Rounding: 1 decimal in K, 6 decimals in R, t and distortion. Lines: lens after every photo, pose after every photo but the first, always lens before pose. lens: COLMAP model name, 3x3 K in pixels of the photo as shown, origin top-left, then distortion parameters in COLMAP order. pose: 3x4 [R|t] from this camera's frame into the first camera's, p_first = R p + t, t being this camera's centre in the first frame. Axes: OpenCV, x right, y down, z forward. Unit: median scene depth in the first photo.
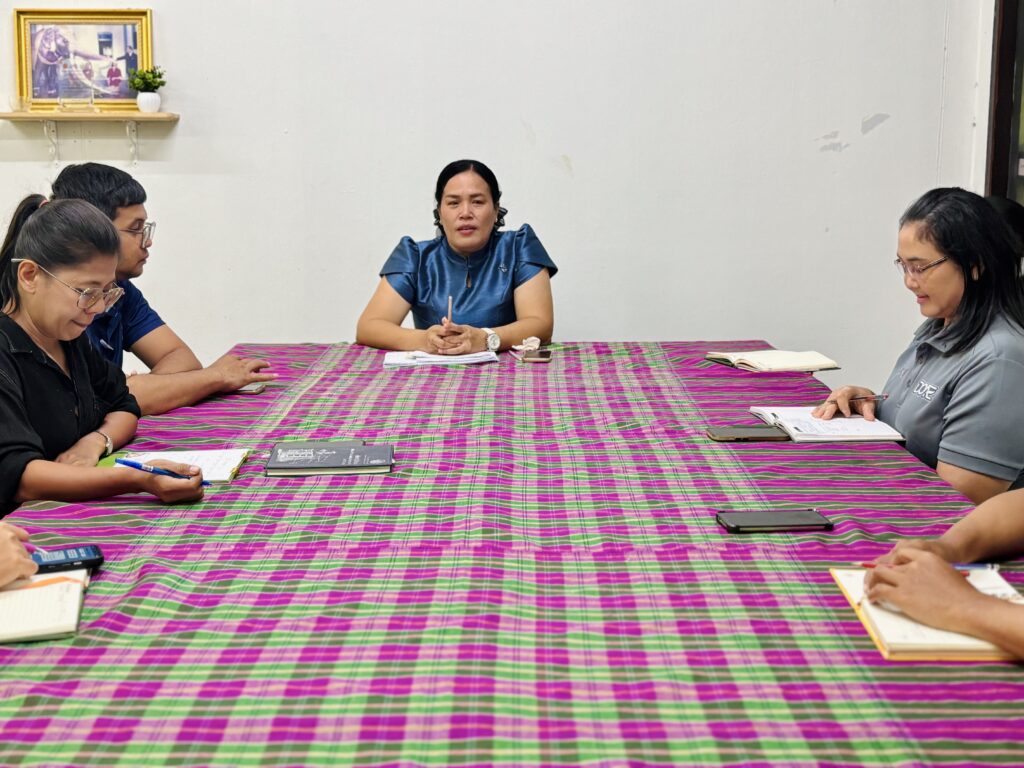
lens RADIAL K [[1327.7, 0, 512.0], [0, 1327.7, 384.0], [0, 0, 1]] dist [0.003897, -0.000086]
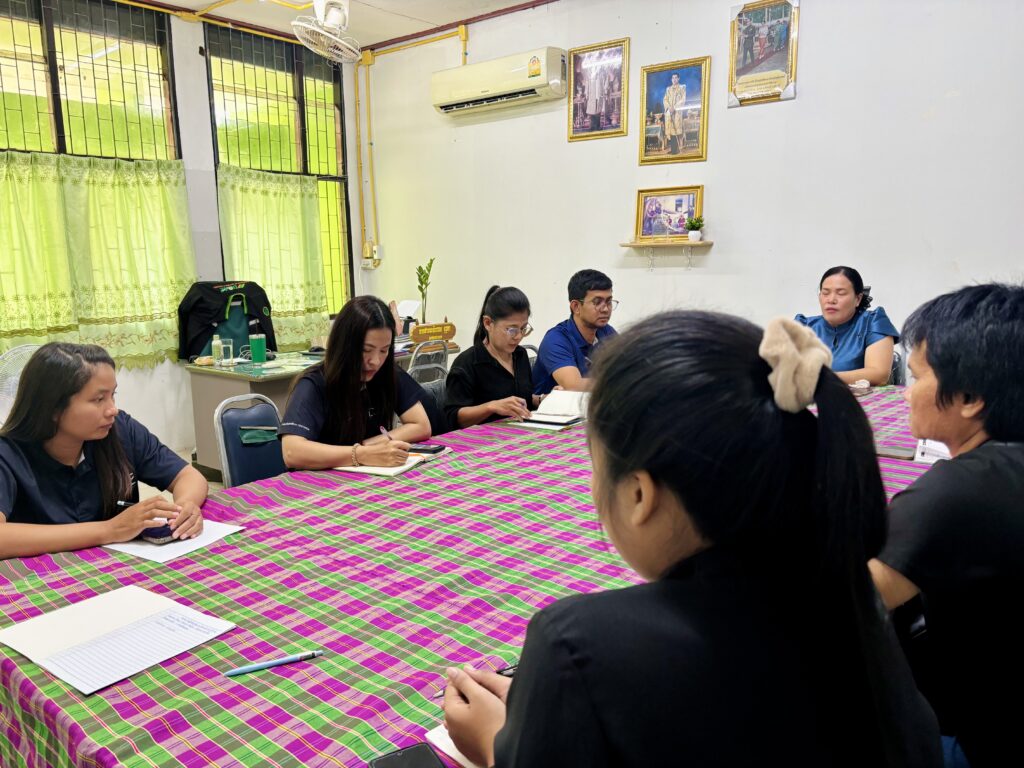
lens RADIAL K [[766.3, 0, 540.9], [0, 766.3, 398.7], [0, 0, 1]] dist [0.023614, -0.047341]
pose [[0.761920, 0.108416, -0.638533, 0.270647], [-0.103436, 0.993605, 0.045281, -0.012759], [0.639359, 0.031547, 0.768261, 0.049062]]
